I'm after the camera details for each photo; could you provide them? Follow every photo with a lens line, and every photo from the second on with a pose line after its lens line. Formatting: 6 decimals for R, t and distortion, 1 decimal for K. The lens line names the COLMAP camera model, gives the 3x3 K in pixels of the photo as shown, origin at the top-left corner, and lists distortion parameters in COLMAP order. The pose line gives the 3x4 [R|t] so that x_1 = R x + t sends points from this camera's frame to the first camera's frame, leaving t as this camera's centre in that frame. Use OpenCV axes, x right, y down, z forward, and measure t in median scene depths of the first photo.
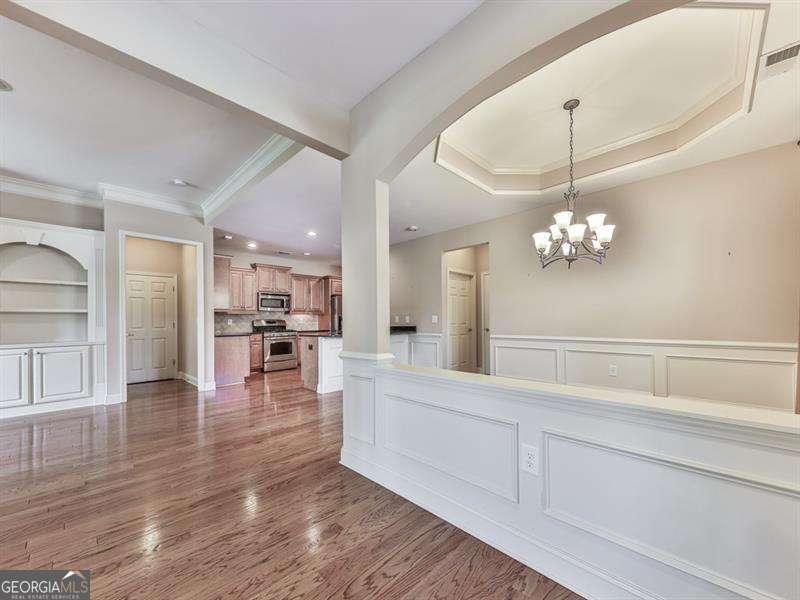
lens RADIAL K [[313.3, 0, 434.5], [0, 313.3, 317.5], [0, 0, 1]] dist [0.003510, -0.000475]
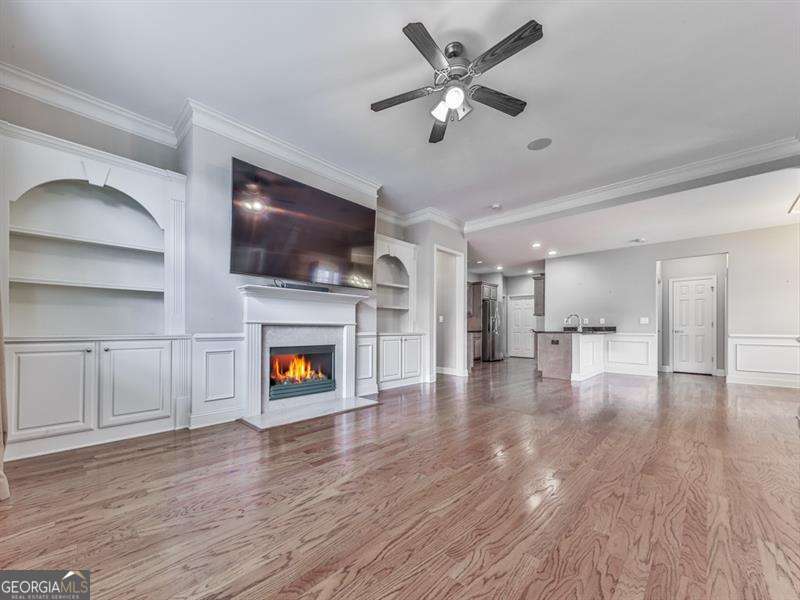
lens RADIAL K [[313.3, 0, 372.0], [0, 313.3, 325.5], [0, 0, 1]] dist [0.003510, -0.000475]
pose [[0.996466, 0.015497, -0.082559, -0.705240], [-0.015449, 0.999880, 0.001216, 0.029773], [0.082567, 0.000064, 0.996585, -0.165603]]
